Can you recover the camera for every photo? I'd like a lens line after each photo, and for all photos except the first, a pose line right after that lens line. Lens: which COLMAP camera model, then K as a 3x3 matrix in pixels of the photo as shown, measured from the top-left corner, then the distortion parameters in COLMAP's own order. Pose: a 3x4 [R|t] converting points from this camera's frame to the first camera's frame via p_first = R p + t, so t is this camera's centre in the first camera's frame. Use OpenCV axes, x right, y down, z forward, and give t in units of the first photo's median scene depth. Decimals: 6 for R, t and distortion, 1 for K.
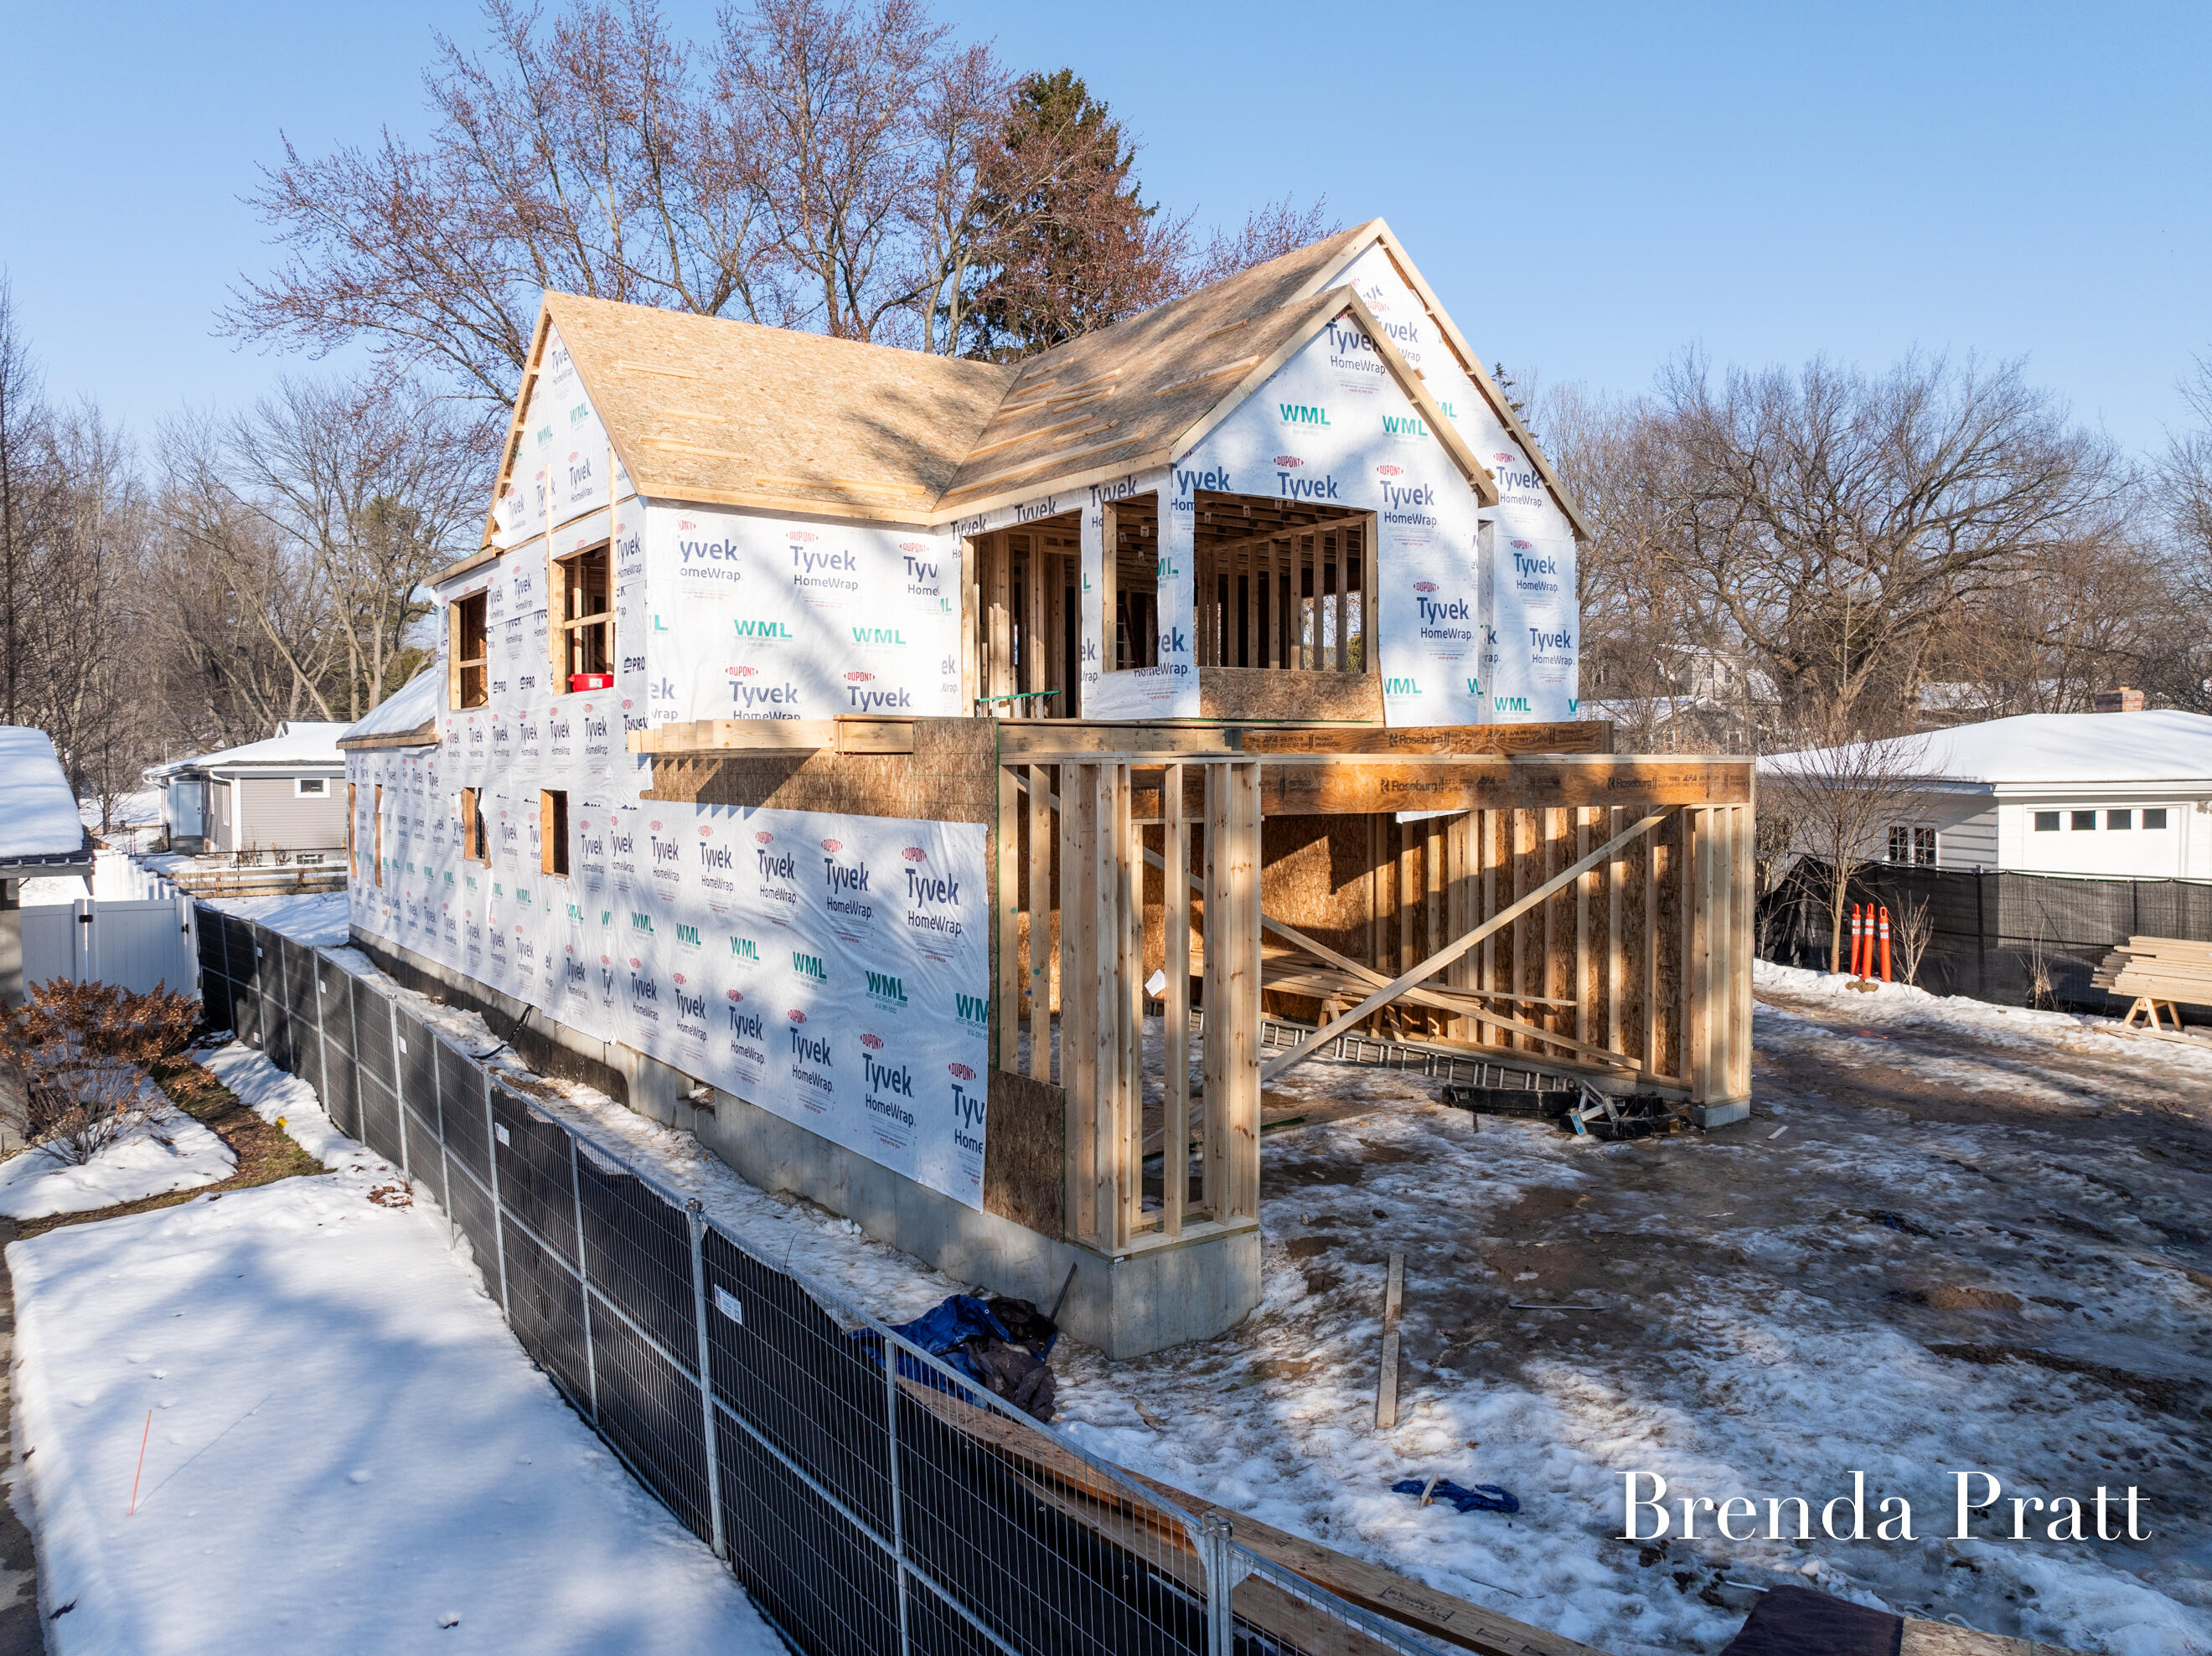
lens RADIAL K [[1565.6, 0, 1098.4], [0, 1565.6, 809.9], [0, 0, 1]] dist [-0.045949, 0.012902]
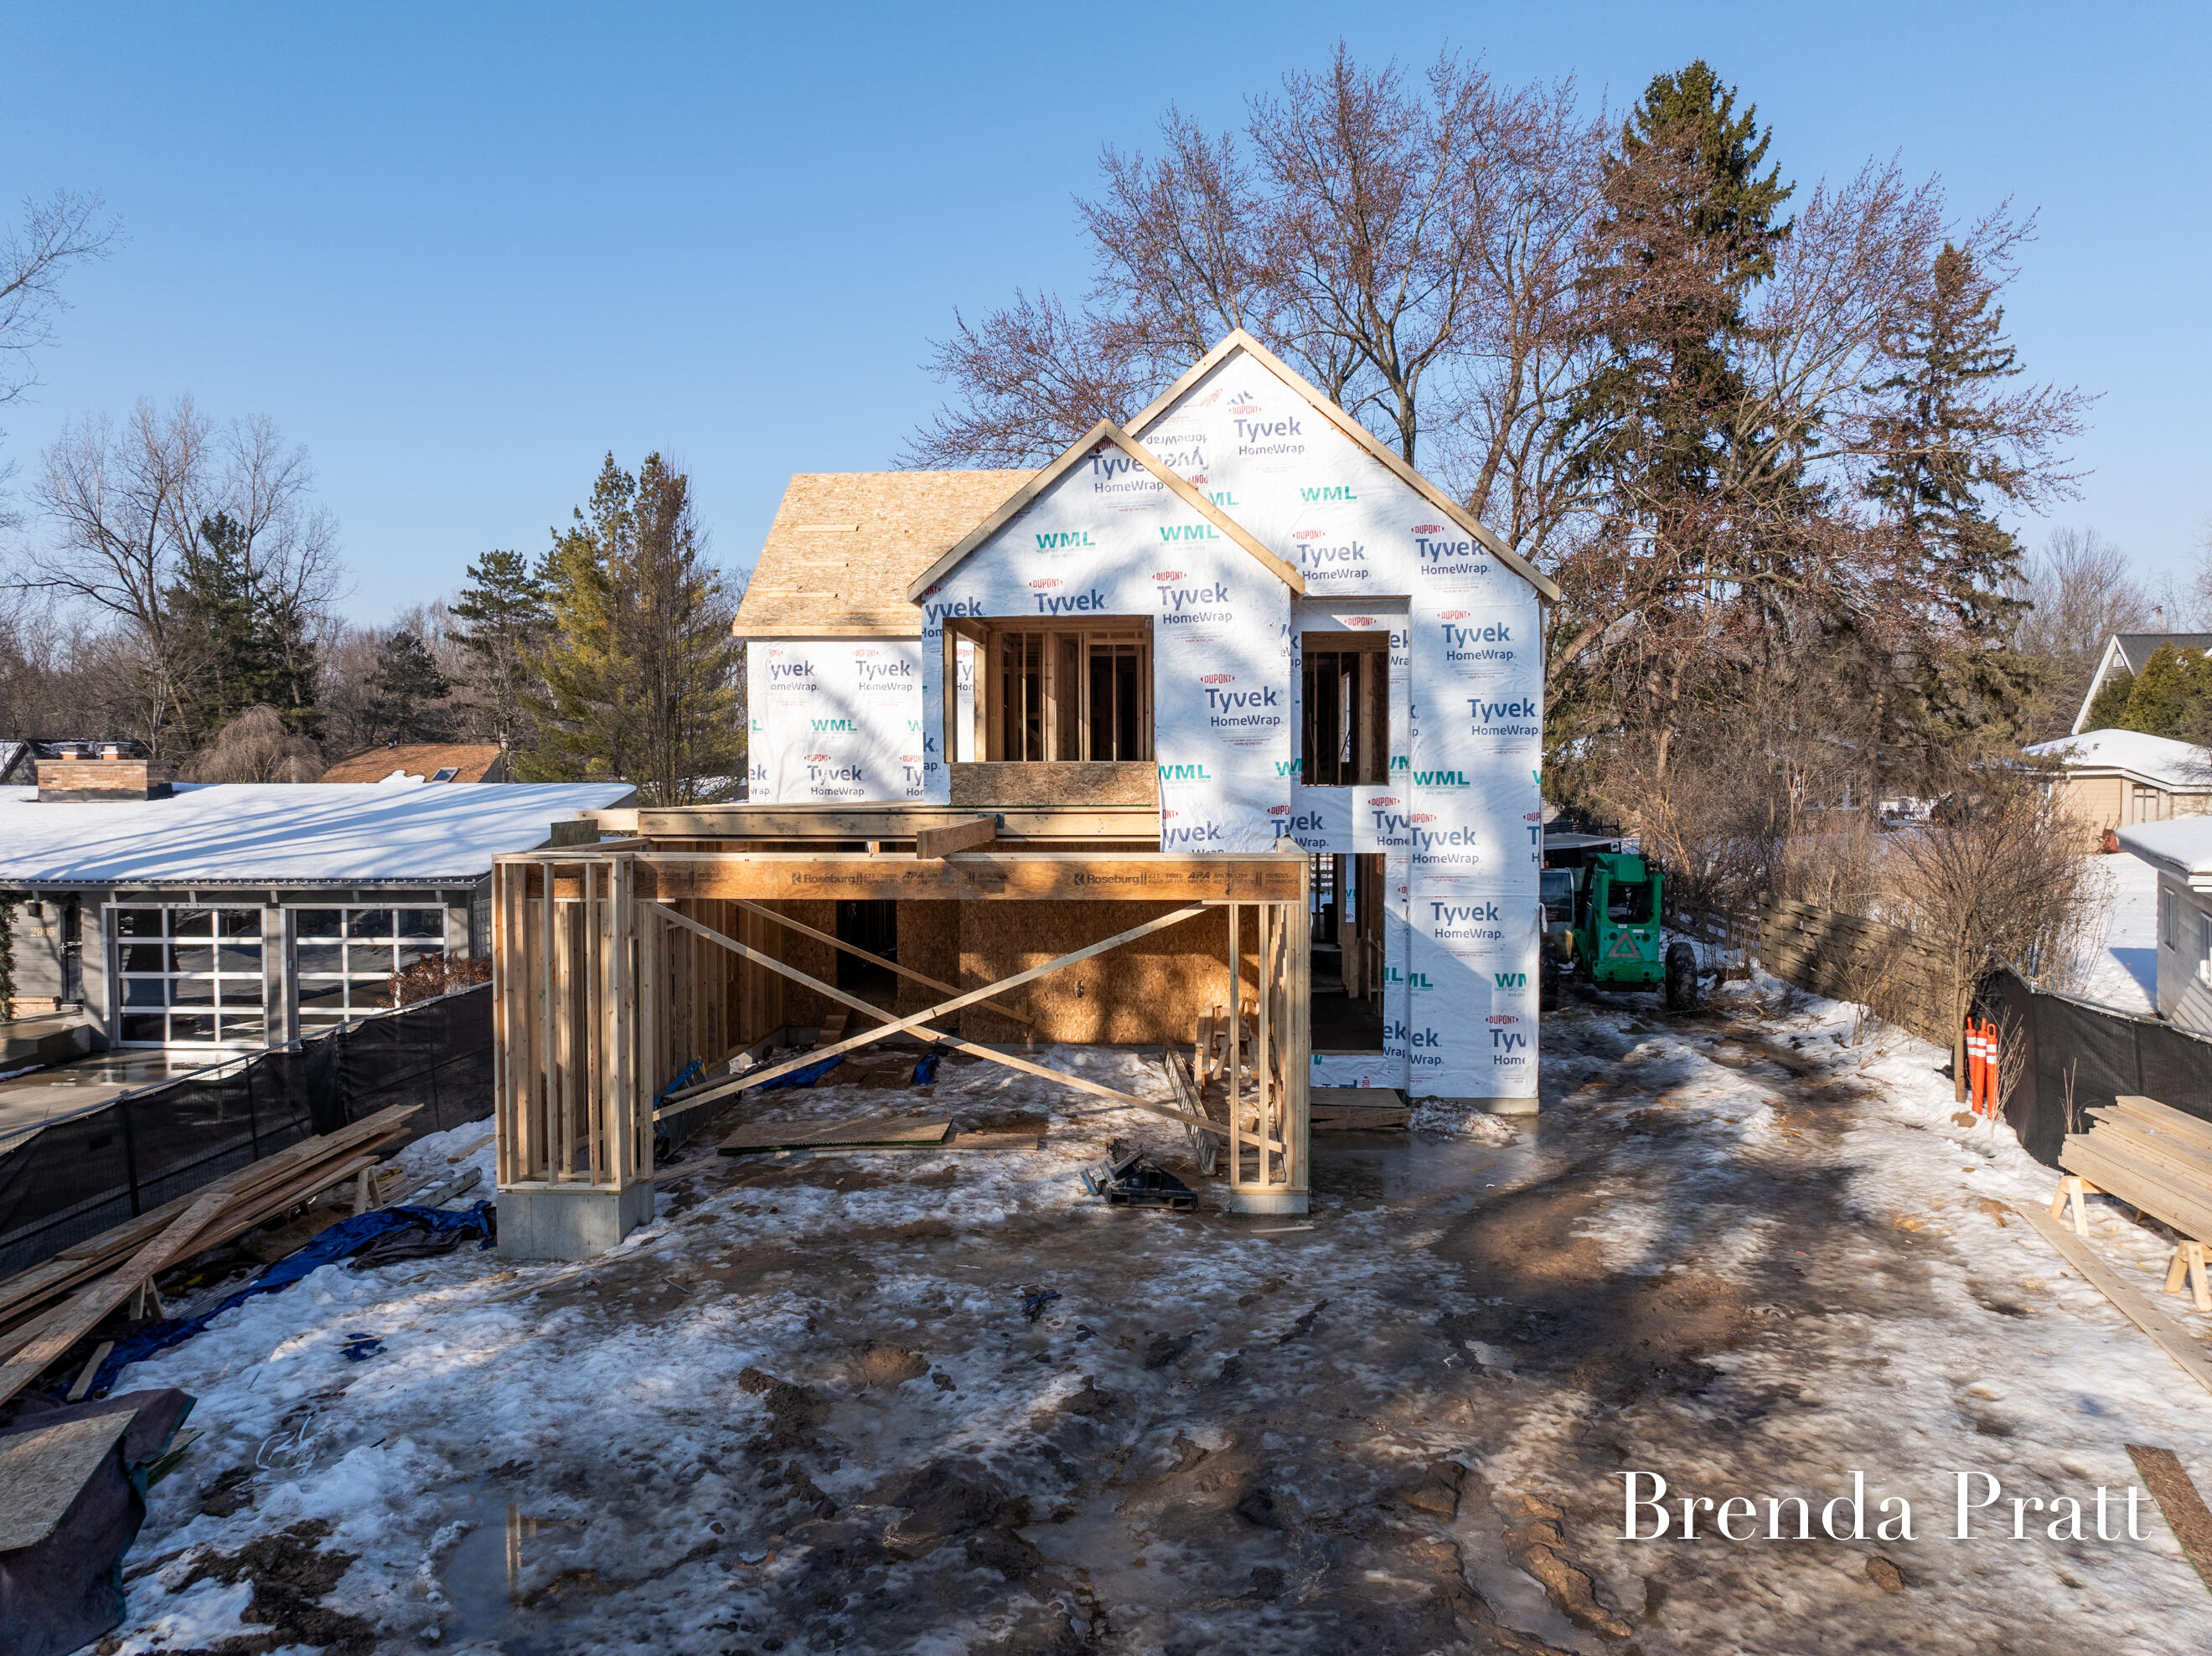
lens RADIAL K [[1565.6, 0, 1099.1], [0, 1565.6, 810.9], [0, 0, 1]] dist [-0.045949, 0.012902]
pose [[0.778638, 0.020143, -0.627151, 1.167873], [-0.018408, 0.999788, 0.009257, -0.086426], [0.627204, 0.004336, 0.778843, 0.159575]]
